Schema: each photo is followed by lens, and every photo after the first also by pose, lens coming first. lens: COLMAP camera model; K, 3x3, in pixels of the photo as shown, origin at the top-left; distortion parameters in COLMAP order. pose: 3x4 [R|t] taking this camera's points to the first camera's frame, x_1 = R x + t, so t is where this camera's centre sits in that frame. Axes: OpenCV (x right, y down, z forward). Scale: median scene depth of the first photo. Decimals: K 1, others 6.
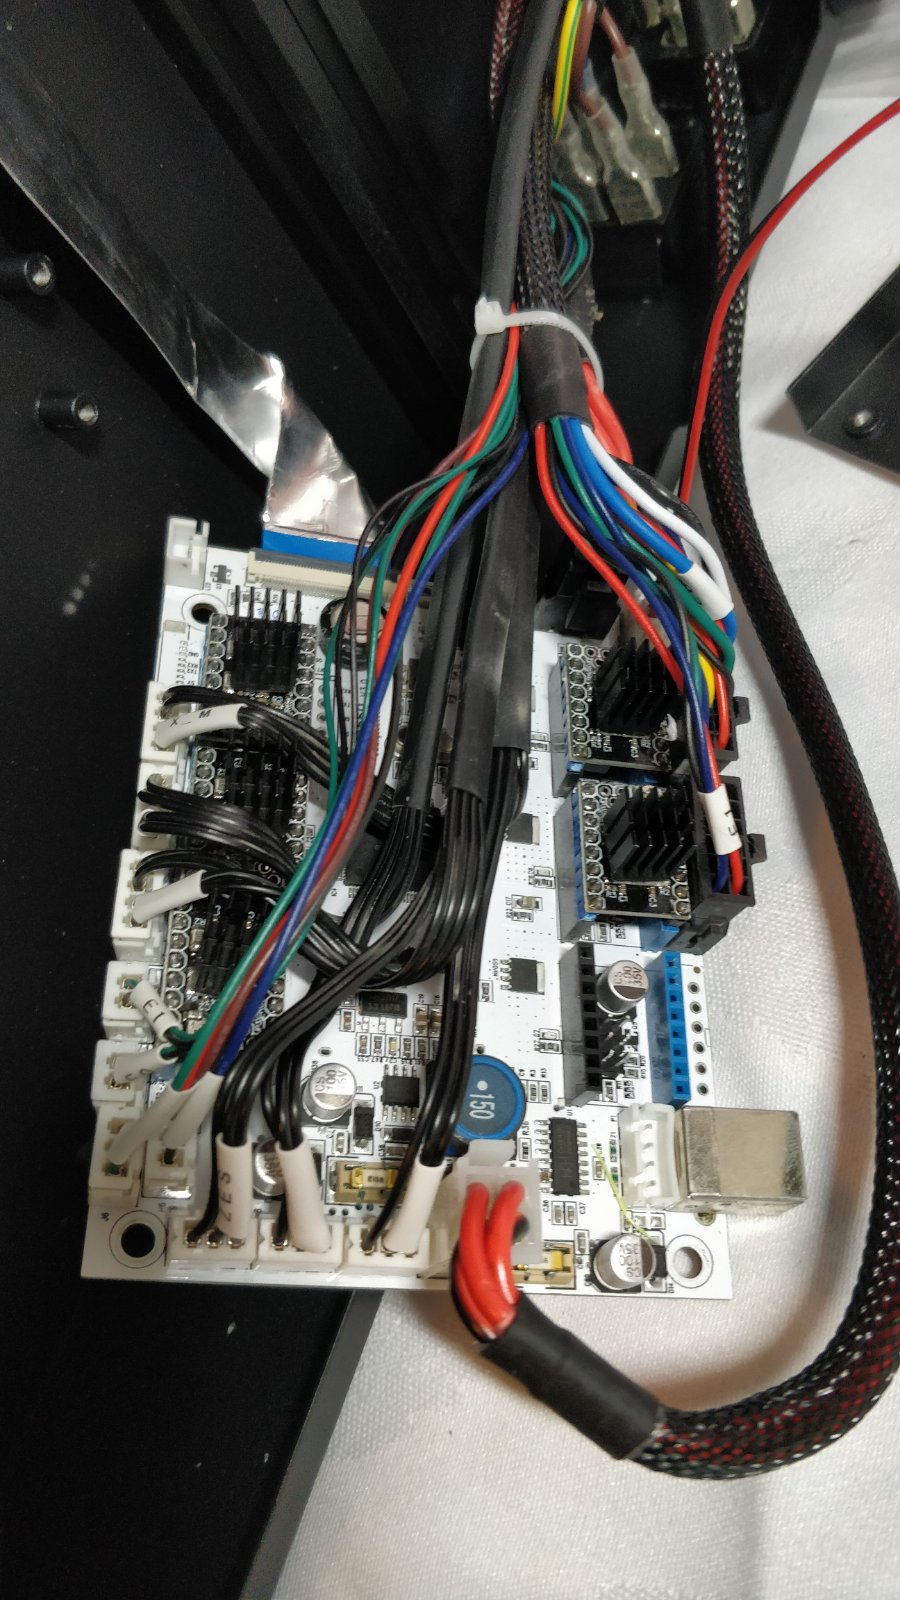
lens RADIAL K [[1408.8, 0, 450.0], [0, 1408.8, 800.0], [0, 0, 1]] dist [0.097466, -0.336275]
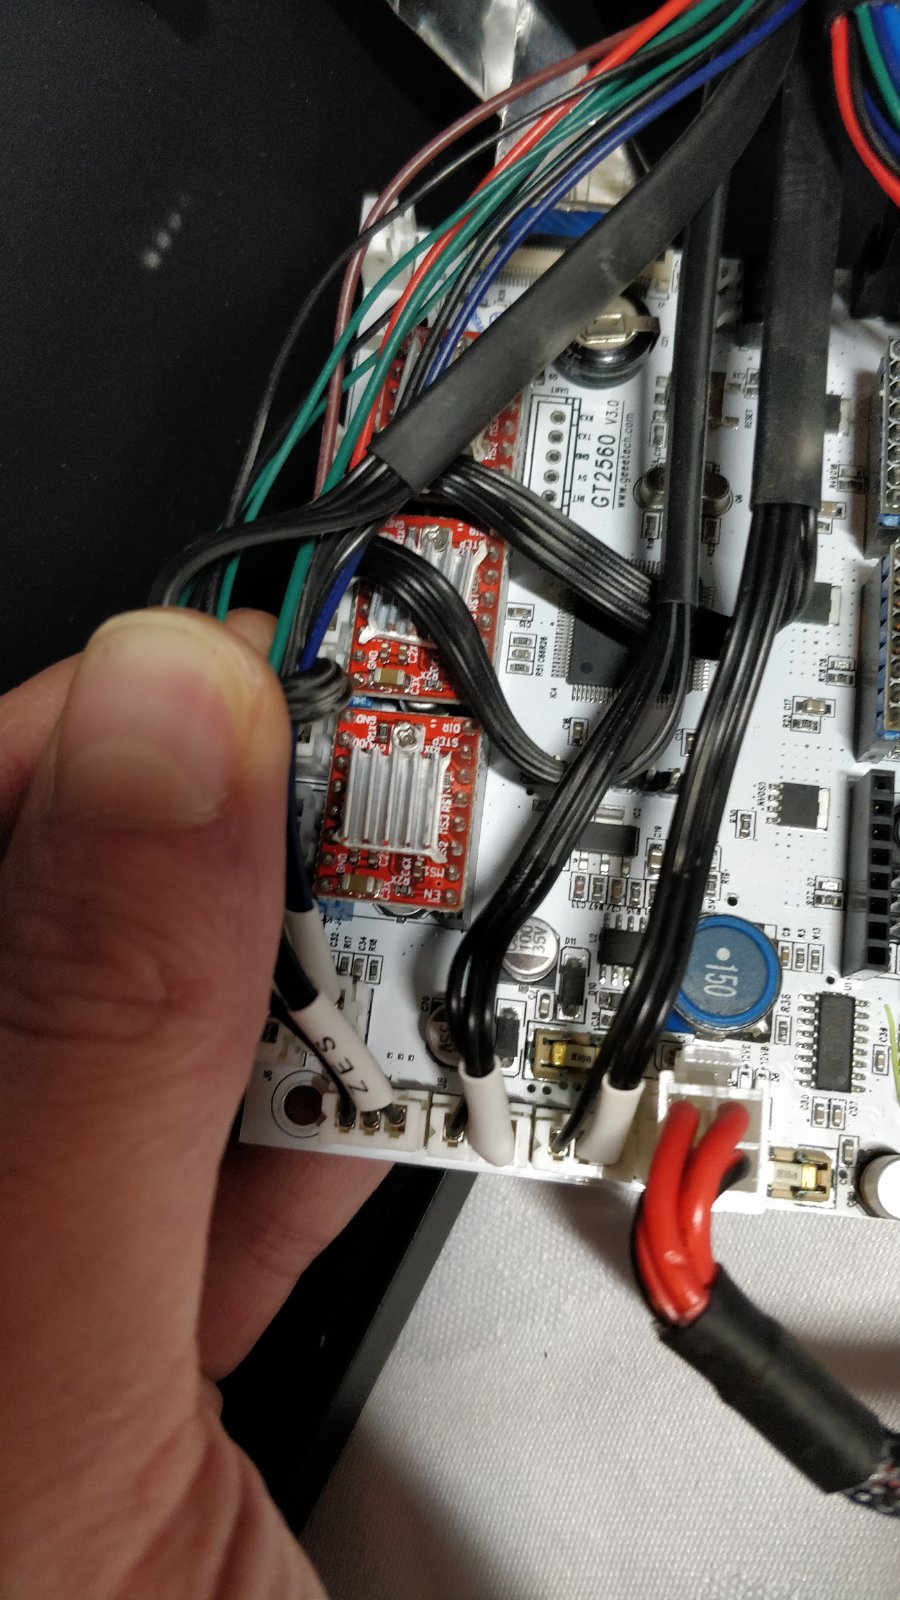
lens RADIAL K [[1408.8, 0, 450.0], [0, 1408.8, 800.0], [0, 0, 1]] dist [0.097466, -0.336275]
pose [[0.955658, 0.050444, -0.290125, 0.097997], [0.021601, 0.970557, 0.239902, -0.068673], [0.293684, -0.235531, 0.926431, 0.247276]]
